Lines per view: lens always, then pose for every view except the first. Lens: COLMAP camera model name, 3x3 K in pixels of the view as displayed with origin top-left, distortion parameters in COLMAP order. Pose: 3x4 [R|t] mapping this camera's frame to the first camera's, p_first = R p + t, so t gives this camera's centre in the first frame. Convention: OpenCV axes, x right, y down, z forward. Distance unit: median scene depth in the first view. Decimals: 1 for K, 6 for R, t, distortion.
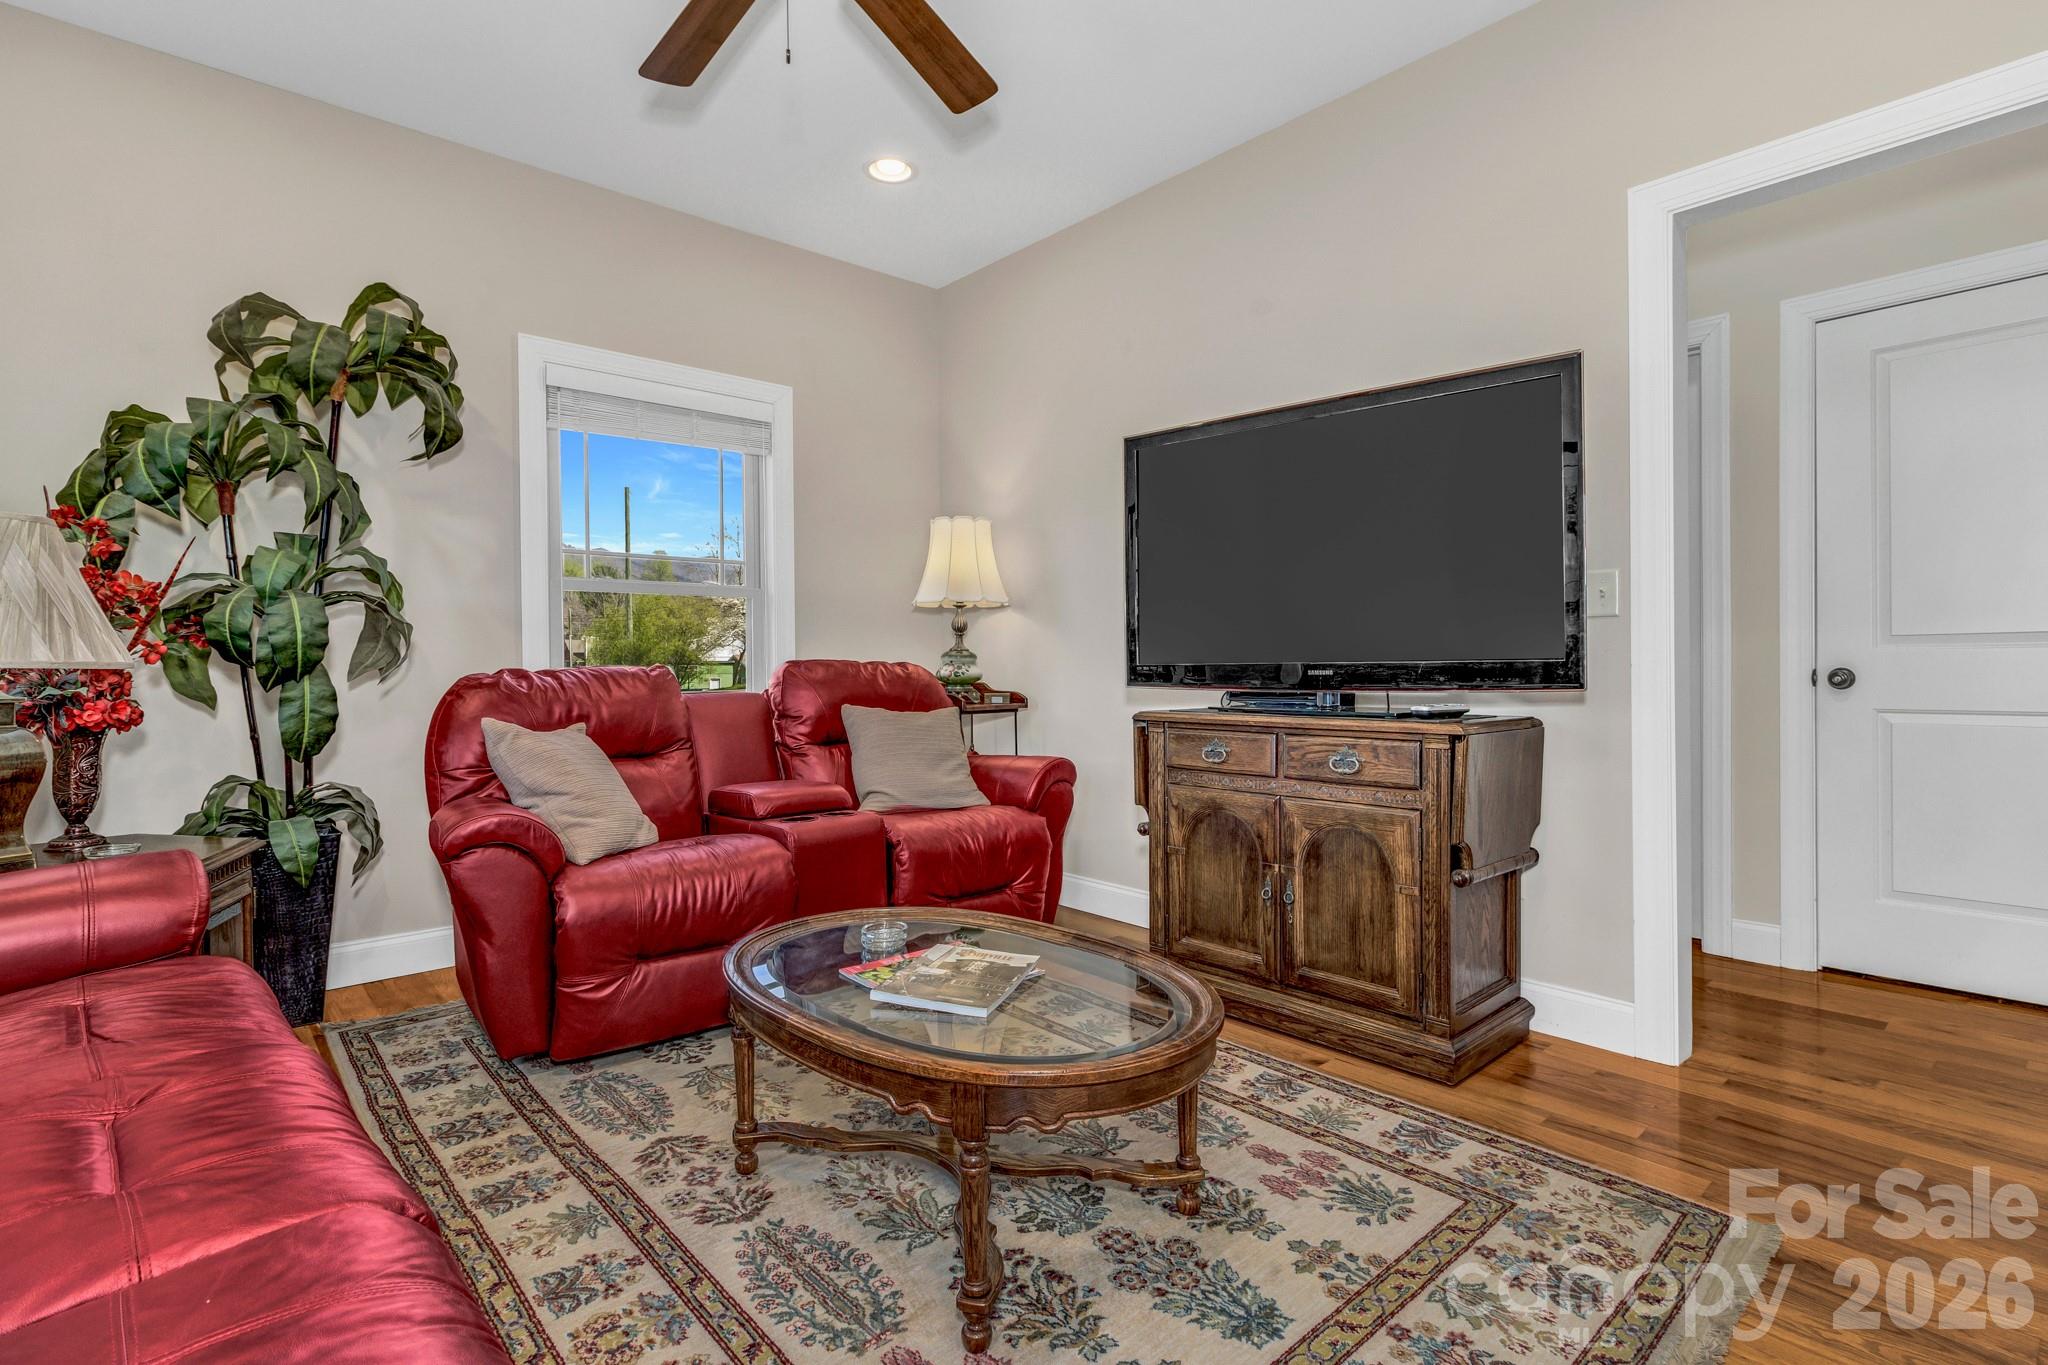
lens RADIAL K [[981.5, 0, 1019.5], [0, 981.5, 671.0], [0, 0, 1]] dist [0.001306, 0.000227]
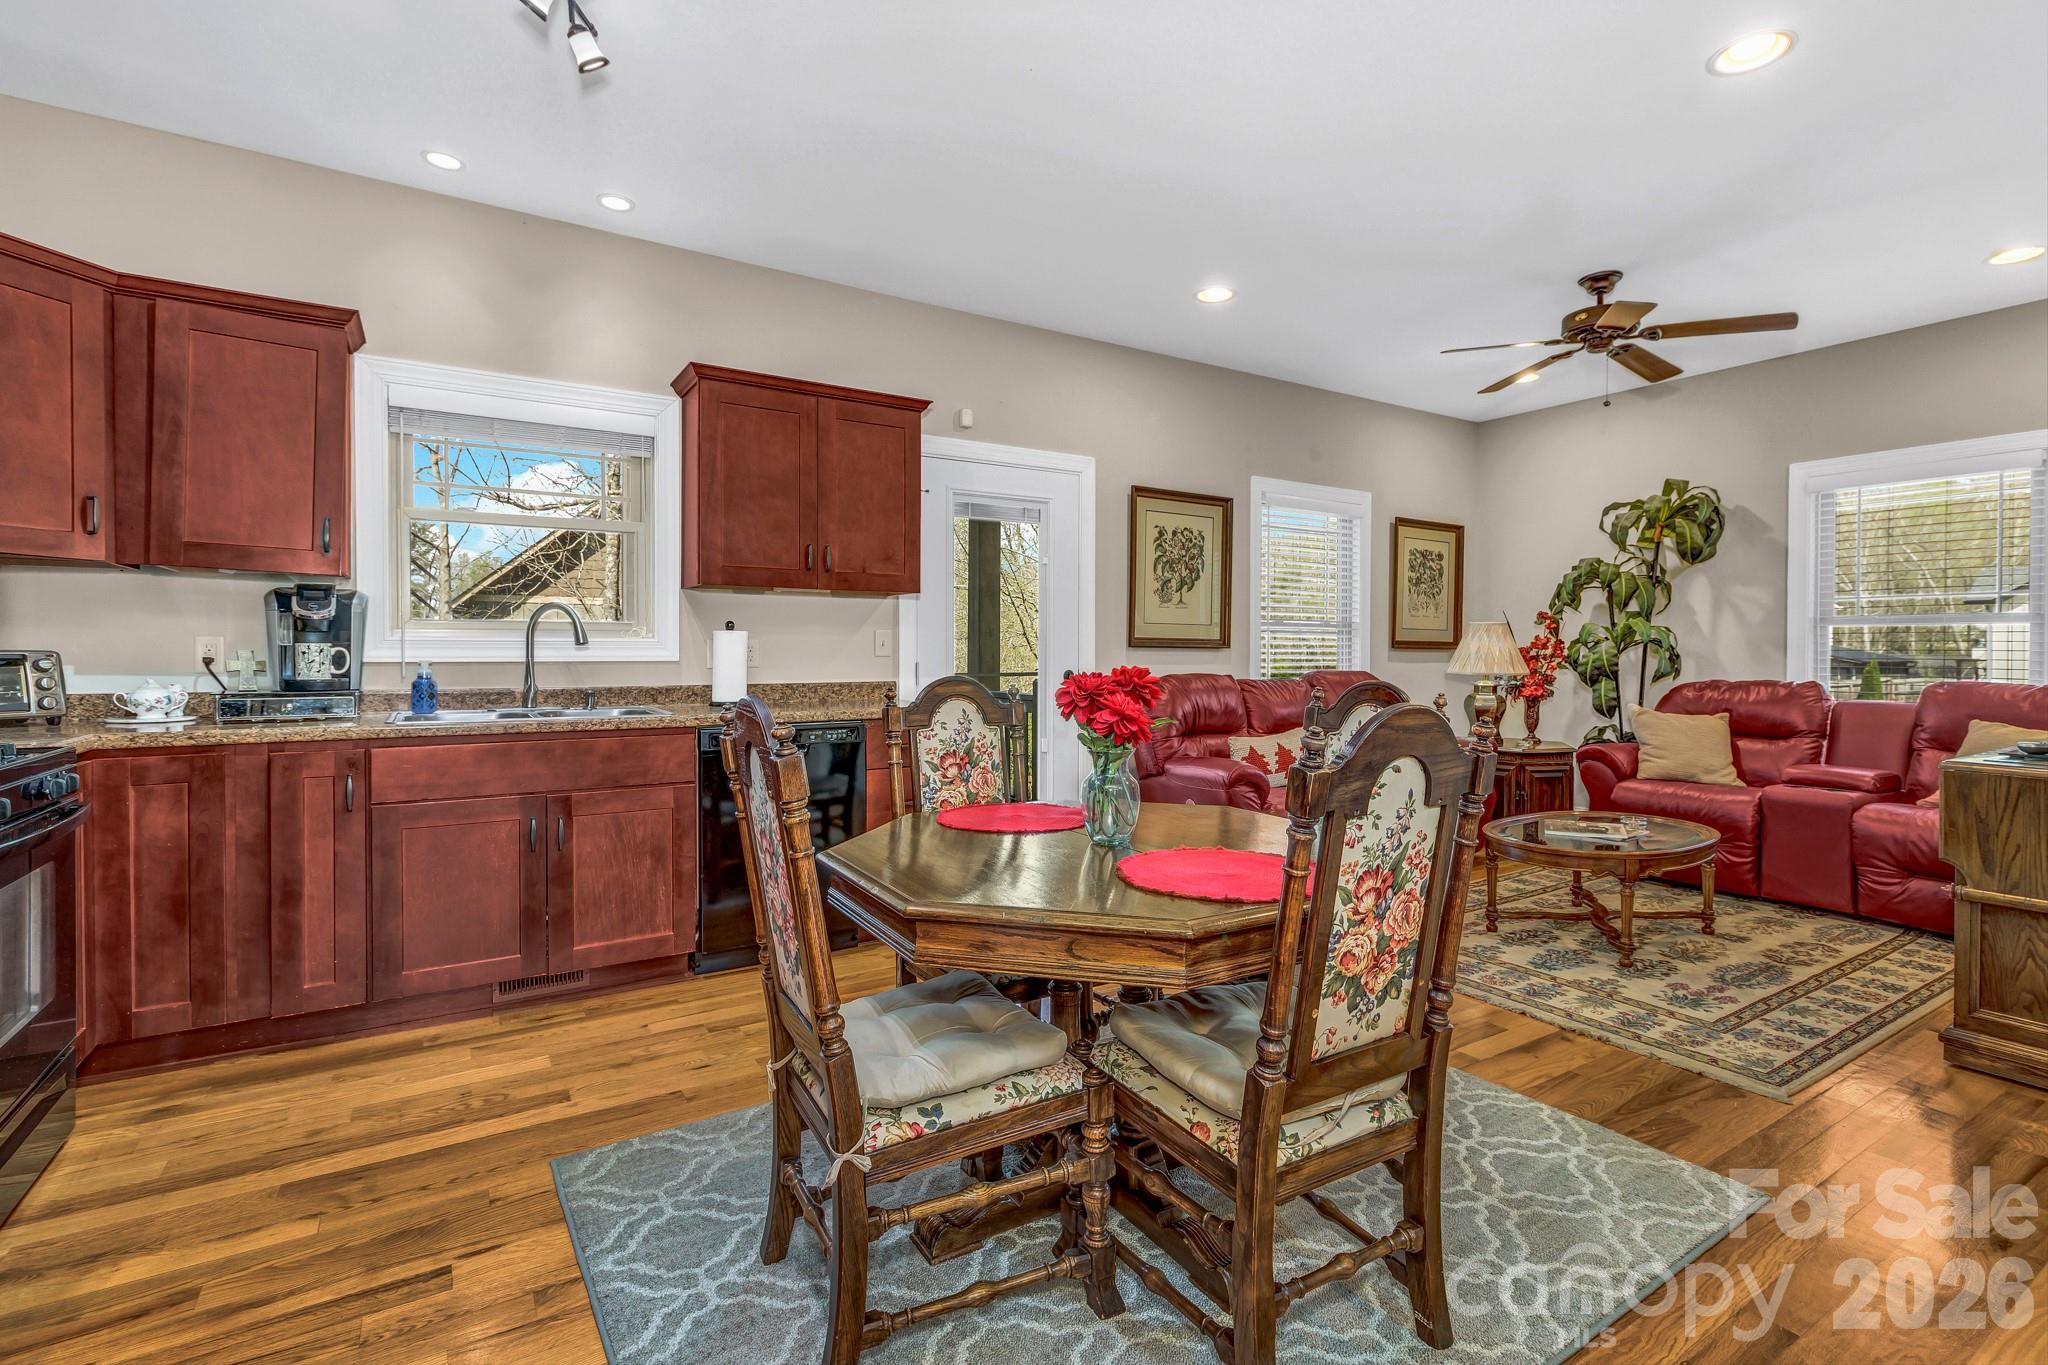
lens RADIAL K [[939.9, 0, 1031.5], [0, 939.9, 661.3], [0, 0, 1]] dist [0.000621, -0.000153]
pose [[-0.162083, 0.020588, -0.986562, 1.585181], [-0.007679, 0.999726, 0.022125, -0.074839], [0.986747, 0.011161, -0.161880, 0.074213]]
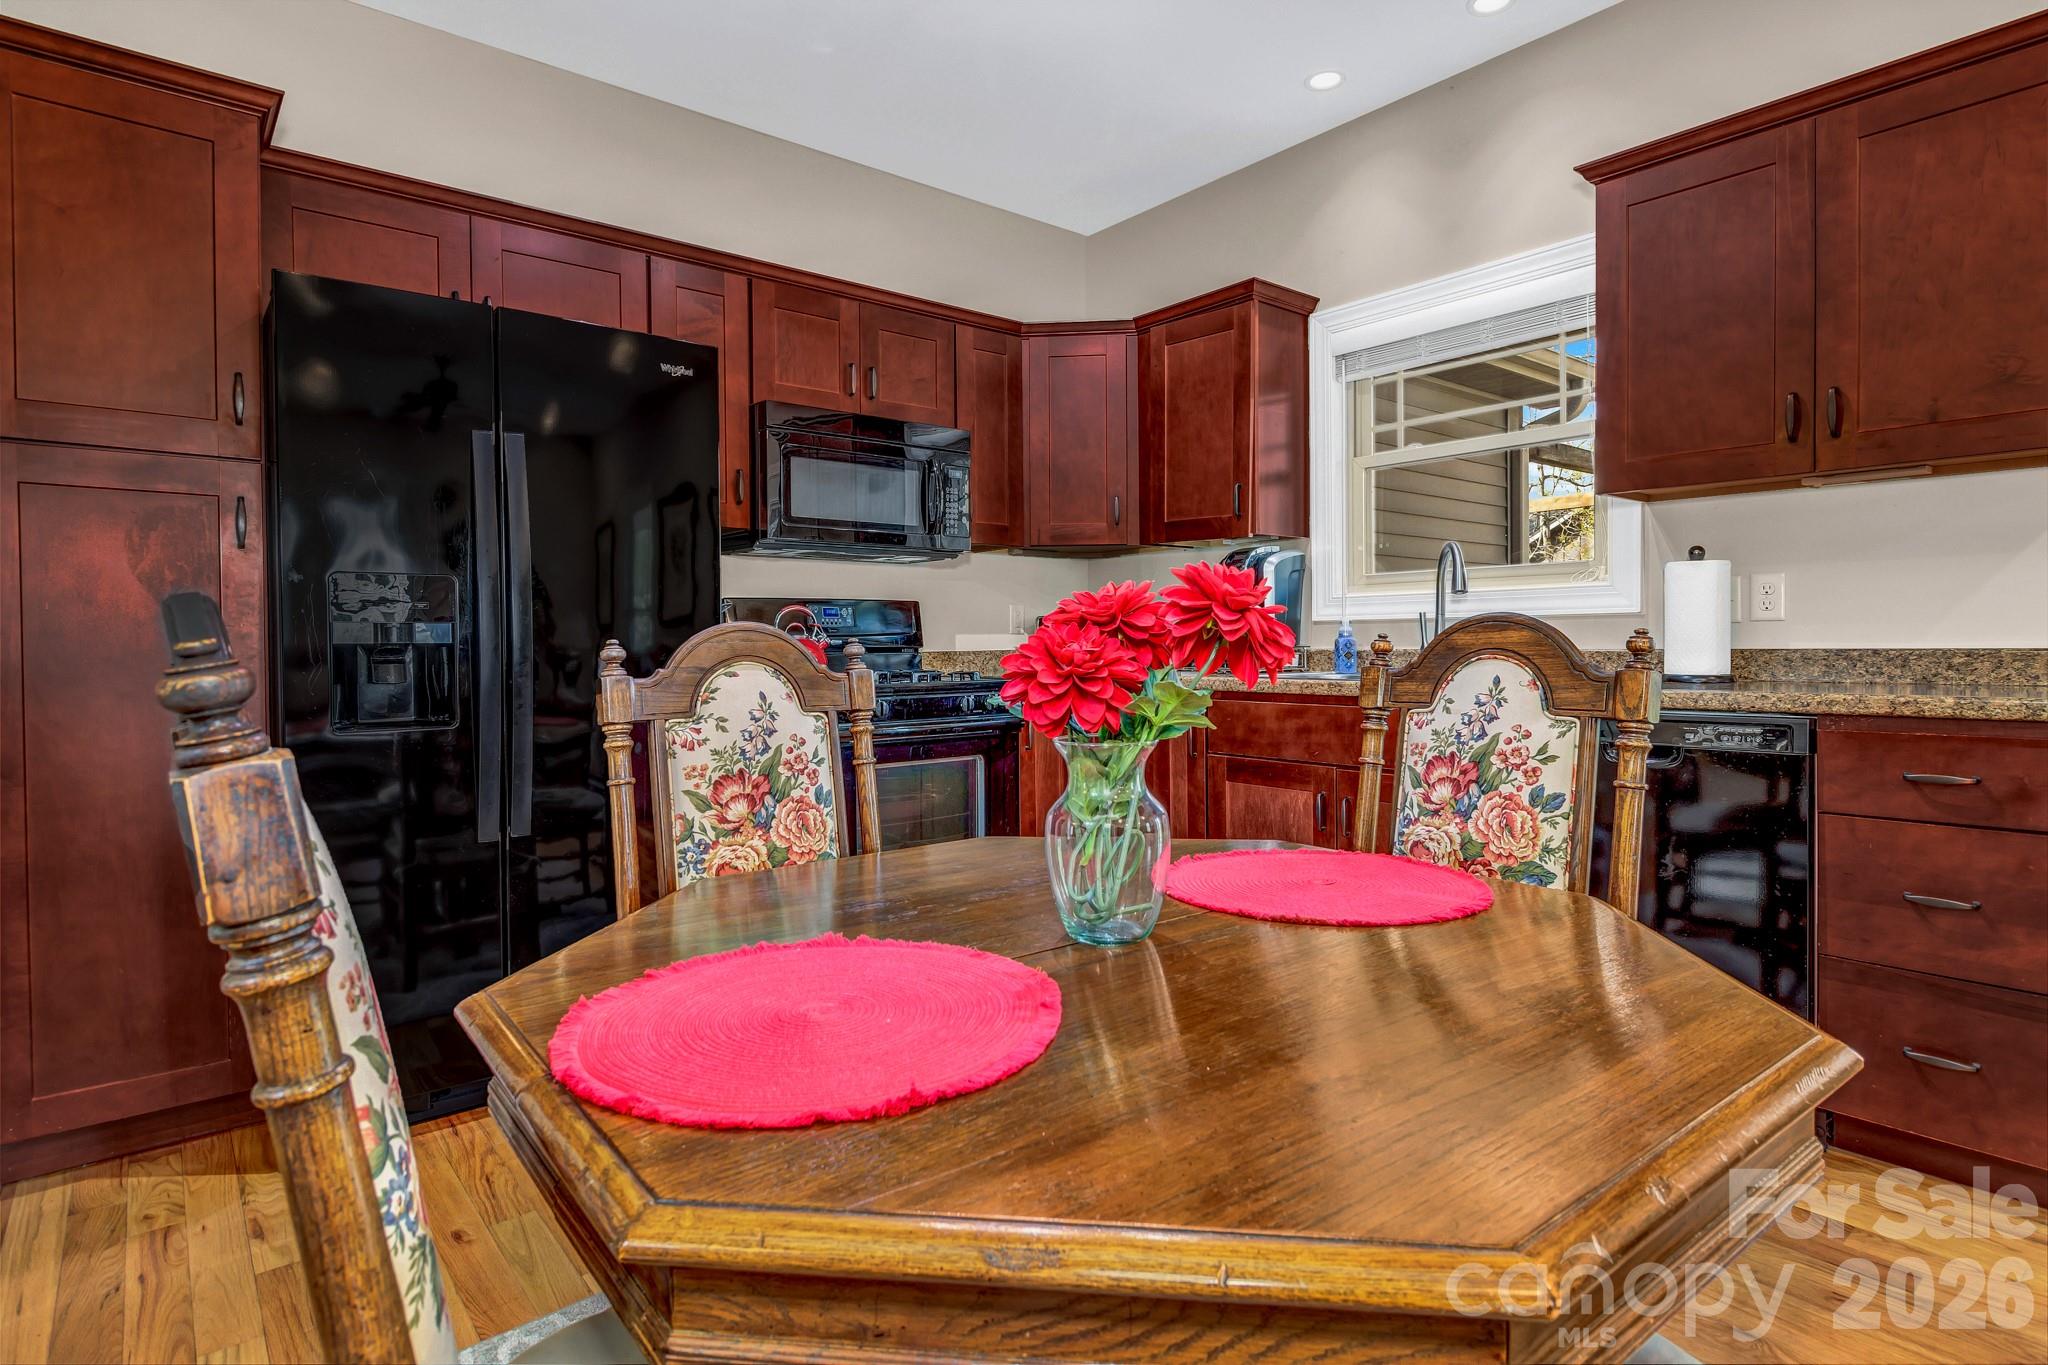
lens RADIAL K [[1094.3, 0, 1024.1], [0, 1094.3, 654.3], [0, 0, 1]] dist [0.002646, 0.000766]
pose [[-0.998913, 0.016978, 0.043421, 0.804839], [0.017676, 0.999720, 0.015734, -0.023480], [-0.043142, 0.016485, -0.998933, 0.470215]]
